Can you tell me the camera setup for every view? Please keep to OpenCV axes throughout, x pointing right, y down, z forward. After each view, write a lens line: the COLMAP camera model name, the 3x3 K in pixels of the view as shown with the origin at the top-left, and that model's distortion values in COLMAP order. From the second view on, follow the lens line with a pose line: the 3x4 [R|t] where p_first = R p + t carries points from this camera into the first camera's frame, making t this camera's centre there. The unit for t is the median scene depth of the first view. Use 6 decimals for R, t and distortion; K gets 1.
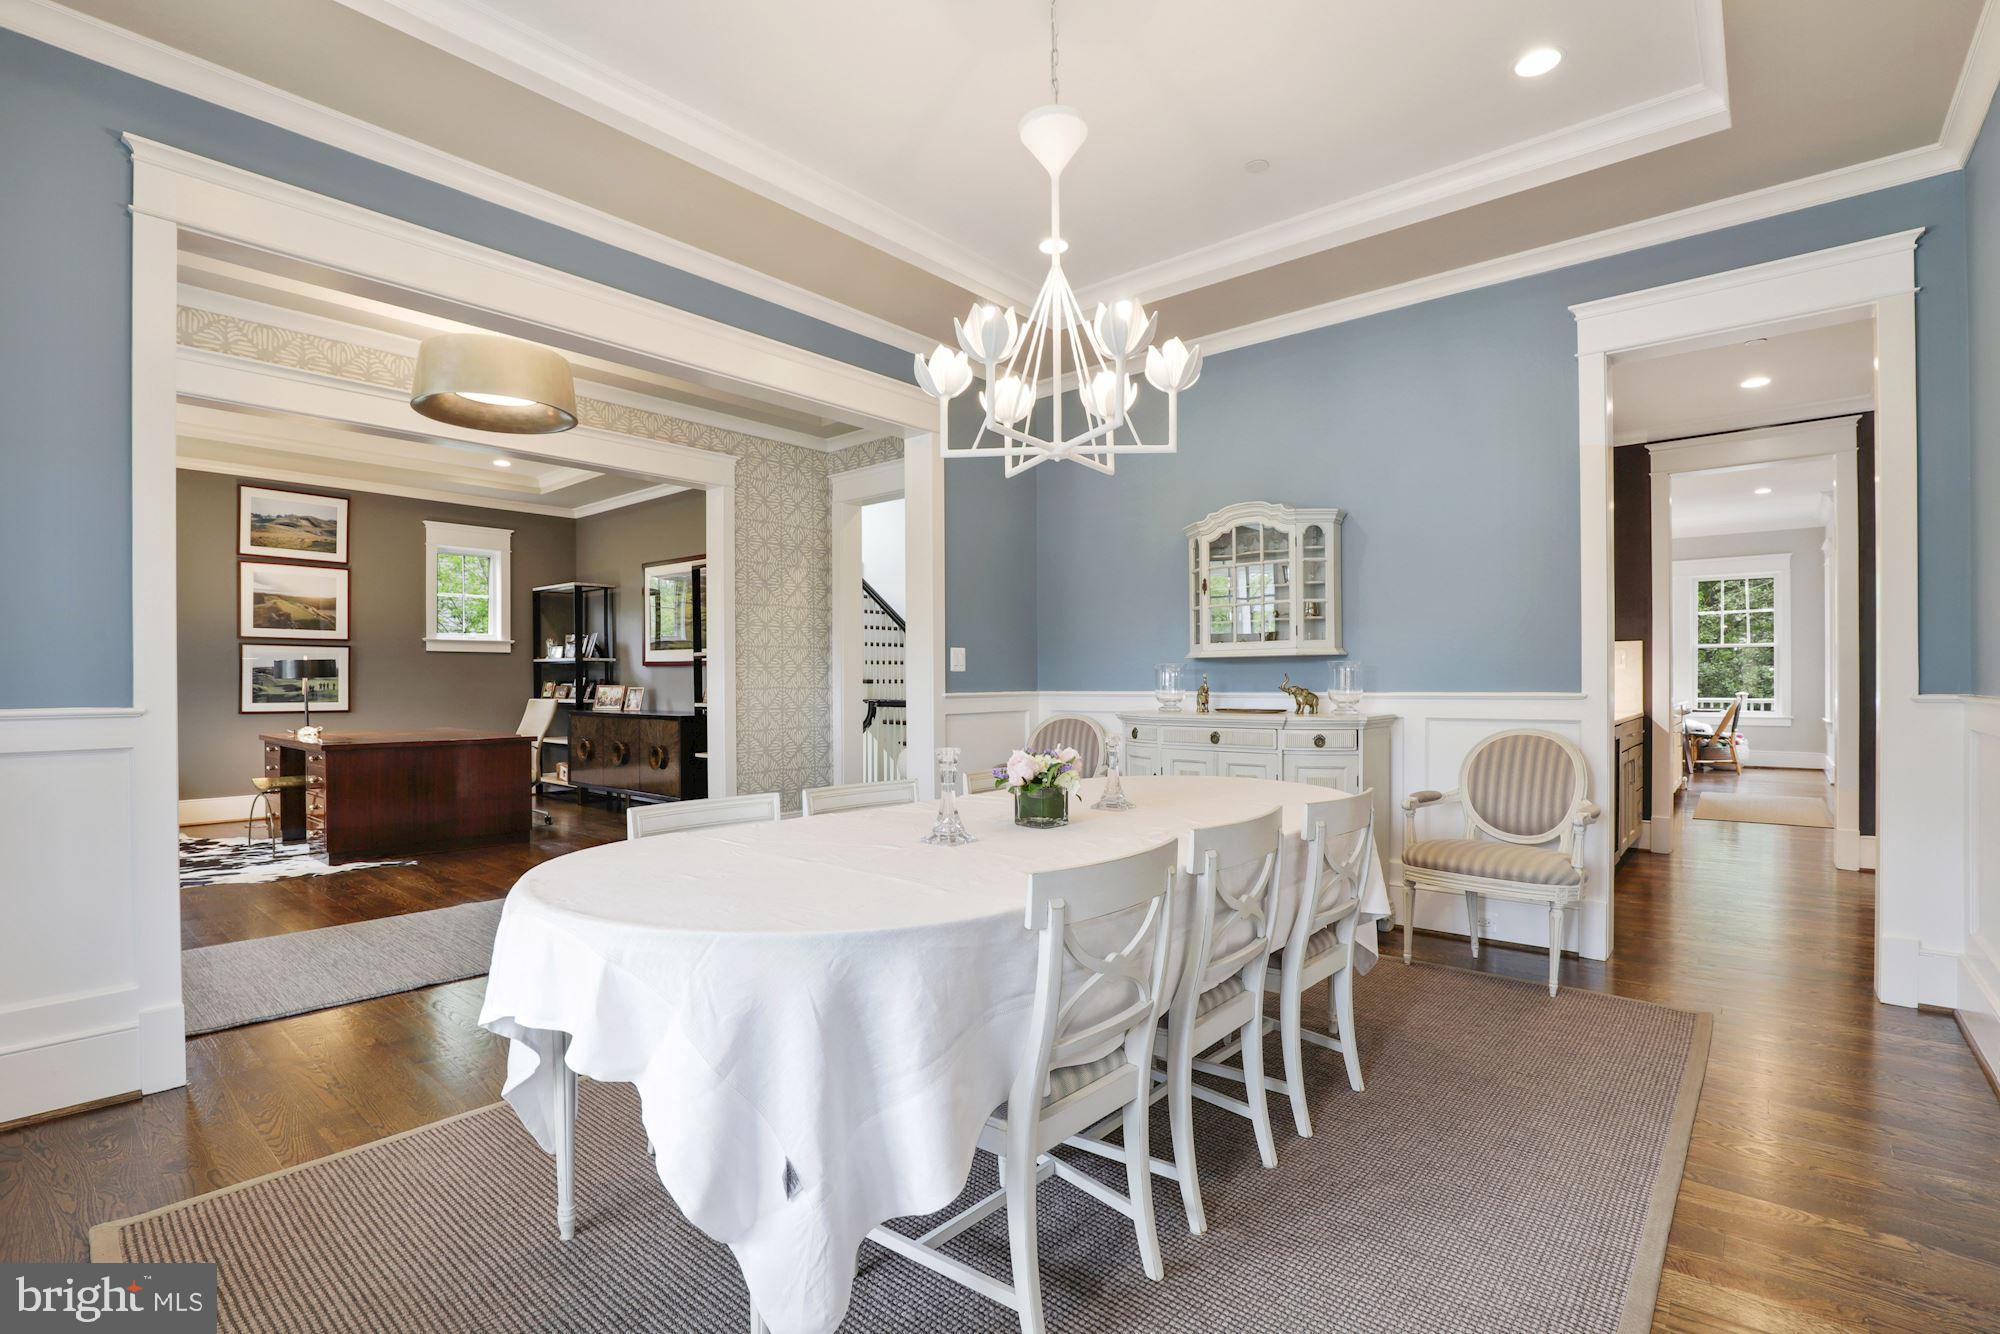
lens RADIAL K [[928.5, 0, 1020.8], [0, 928.5, 675.1], [0, 0, 1]] dist [-0.029699, -0.000175]
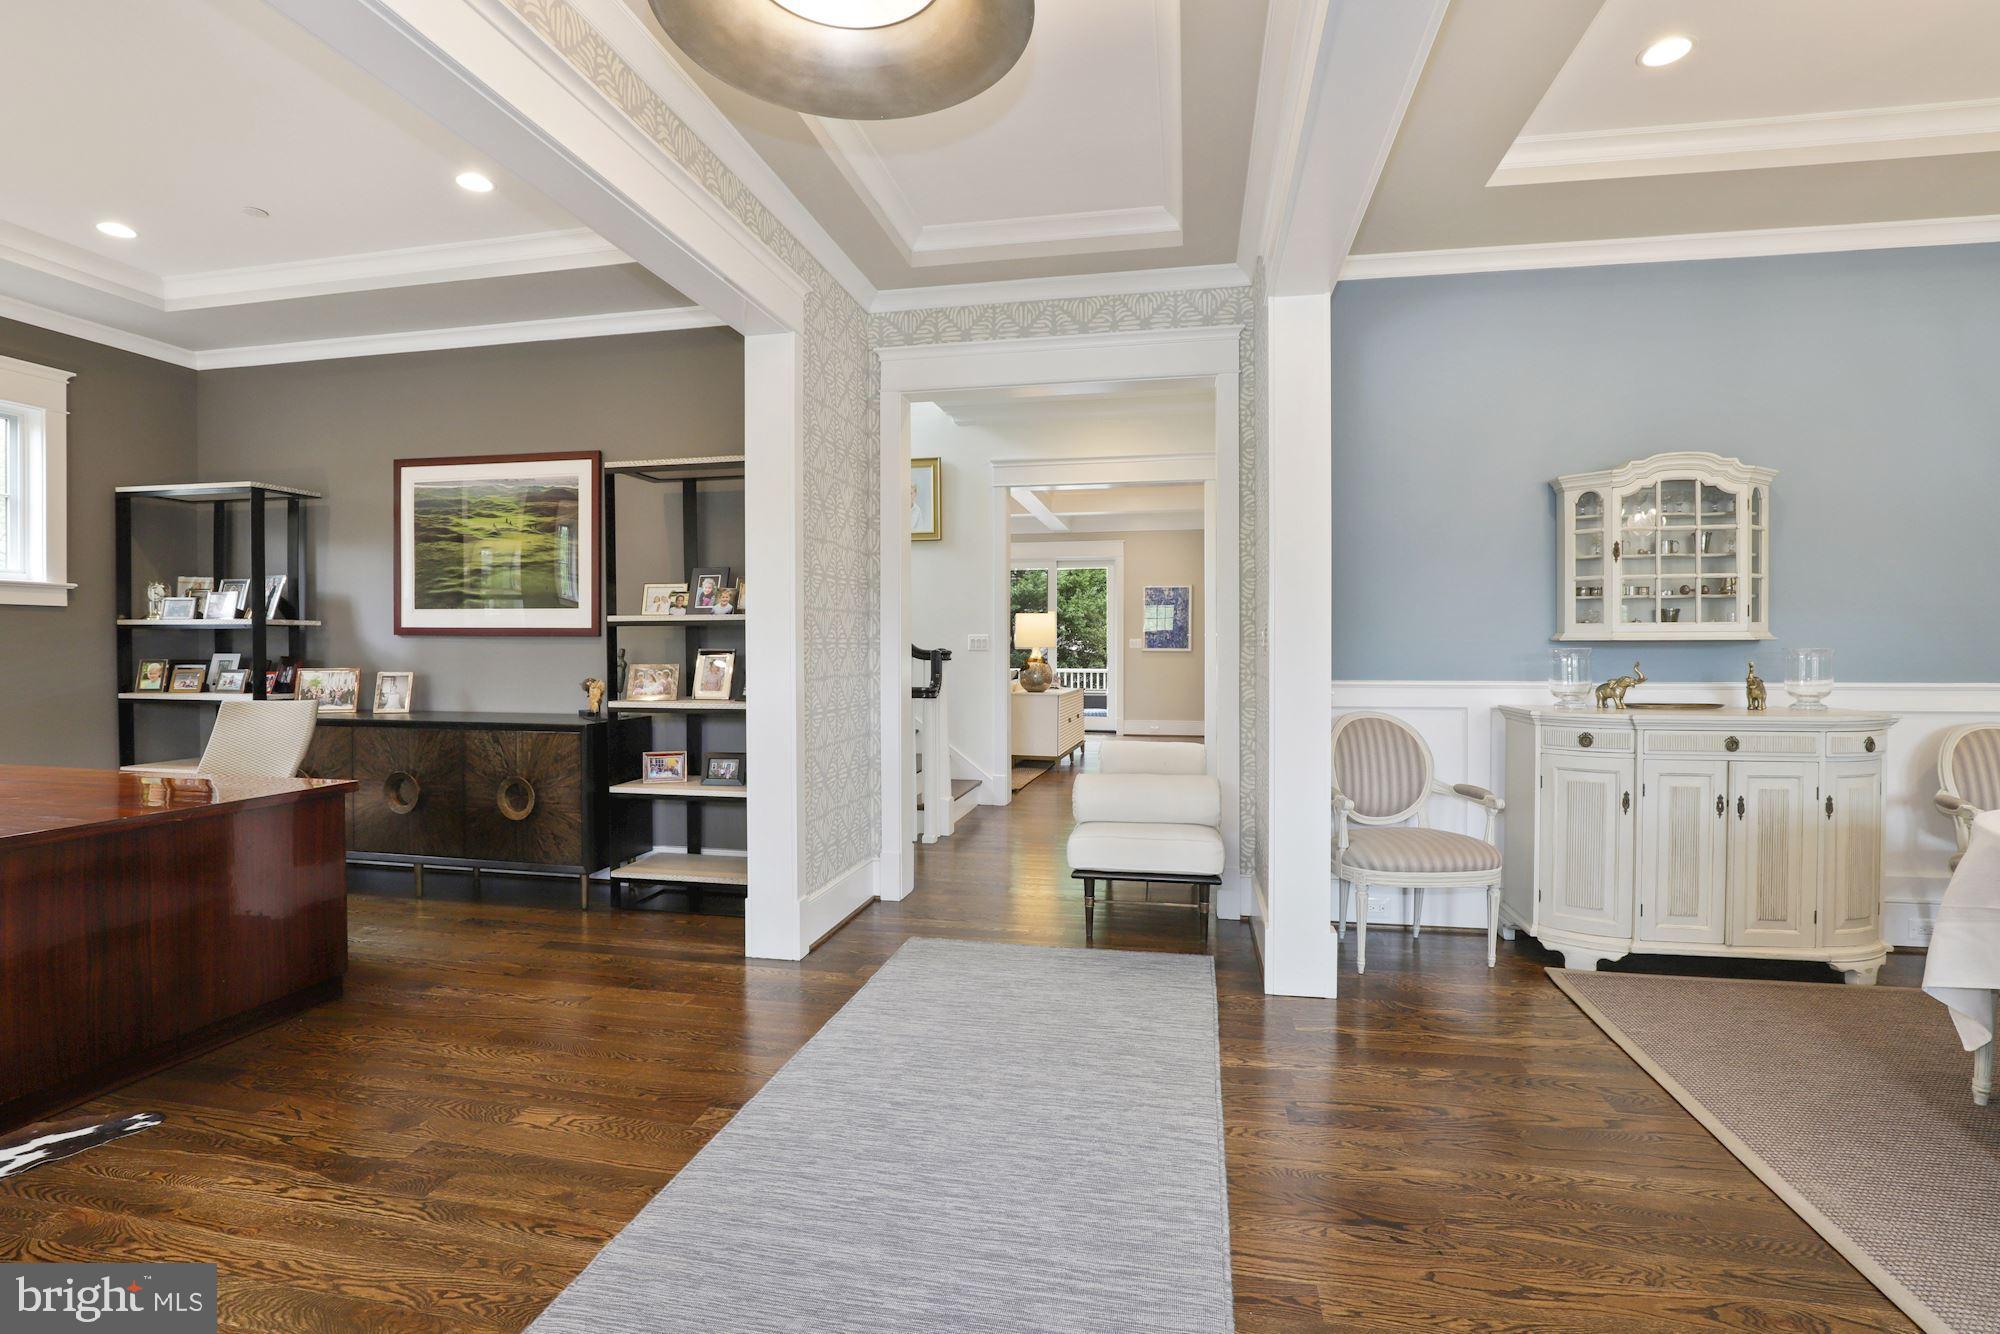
lens RADIAL K [[928.5, 0, 994.2], [0, 928.5, 663.9], [0, 0, 1]] dist [-0.029699, -0.000175]
pose [[0.875701, 0.006957, 0.482804, -0.361236], [-0.009827, 0.999946, 0.003415, 0.002117], [-0.482754, -0.007735, 0.875722, 0.315720]]
